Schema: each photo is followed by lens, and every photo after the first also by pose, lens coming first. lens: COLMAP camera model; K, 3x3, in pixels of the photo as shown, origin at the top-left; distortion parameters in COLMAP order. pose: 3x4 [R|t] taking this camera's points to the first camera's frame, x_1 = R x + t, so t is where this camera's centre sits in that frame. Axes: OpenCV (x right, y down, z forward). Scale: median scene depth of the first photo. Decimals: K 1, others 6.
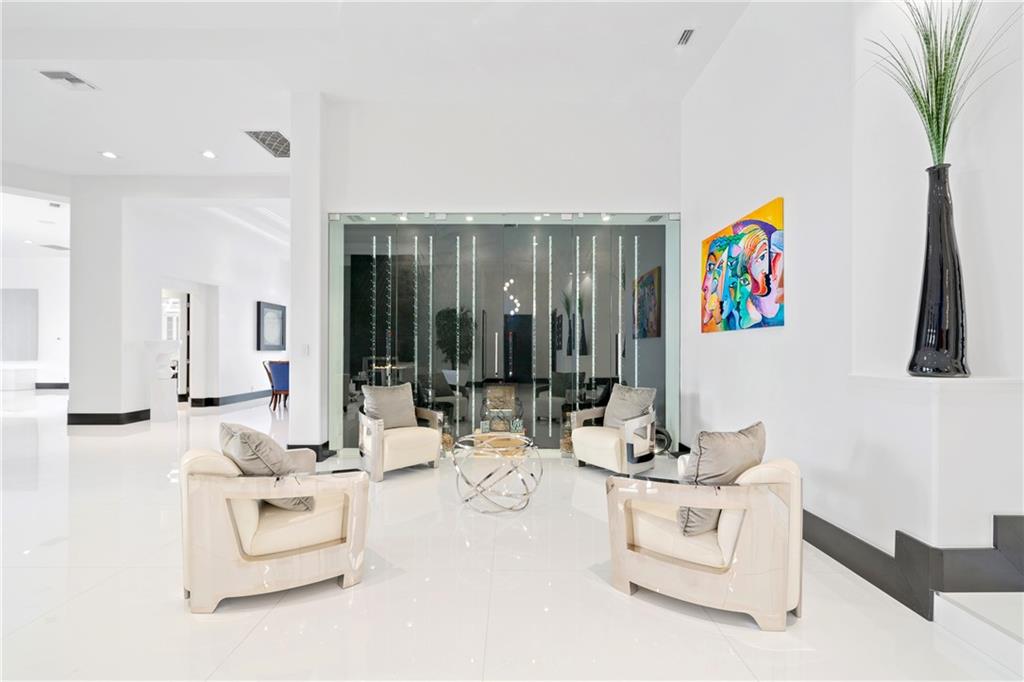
lens RADIAL K [[442.9, 0, 511.8], [0, 442.9, 349.1], [0, 0, 1]] dist [0.000307, 0.001002]
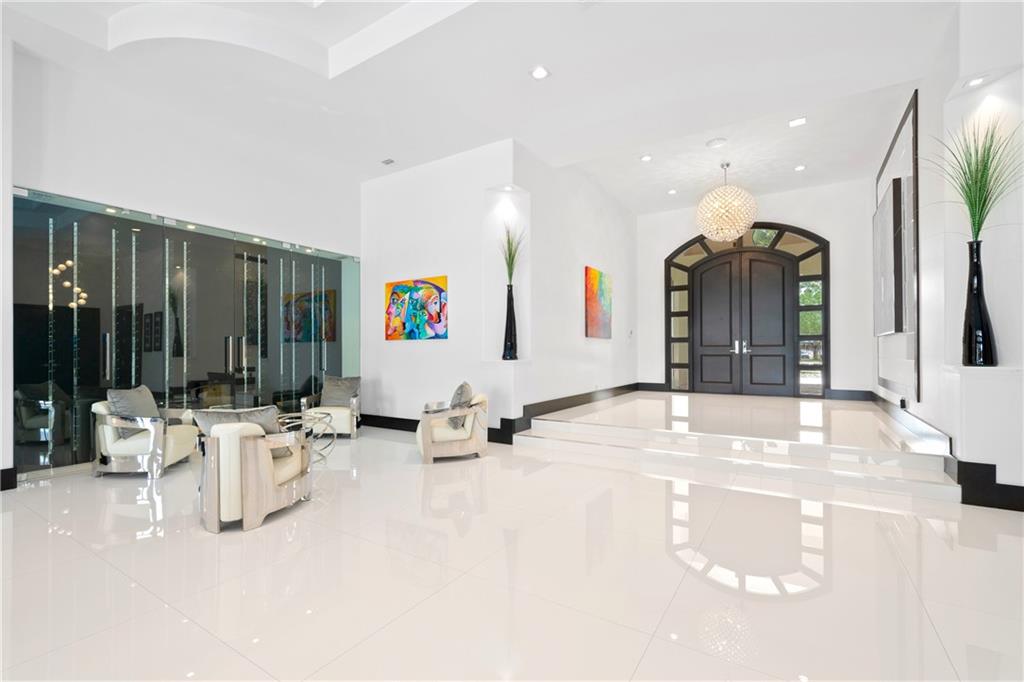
lens RADIAL K [[442.9, 0, 510.8], [0, 442.9, 350.6], [0, 0, 1]] dist [0.000307, 0.001002]
pose [[0.534346, -0.003128, 0.845260, -1.336975], [0.001206, 0.999995, 0.002937, -0.006349], [-0.845265, -0.000550, 0.534348, -0.471474]]
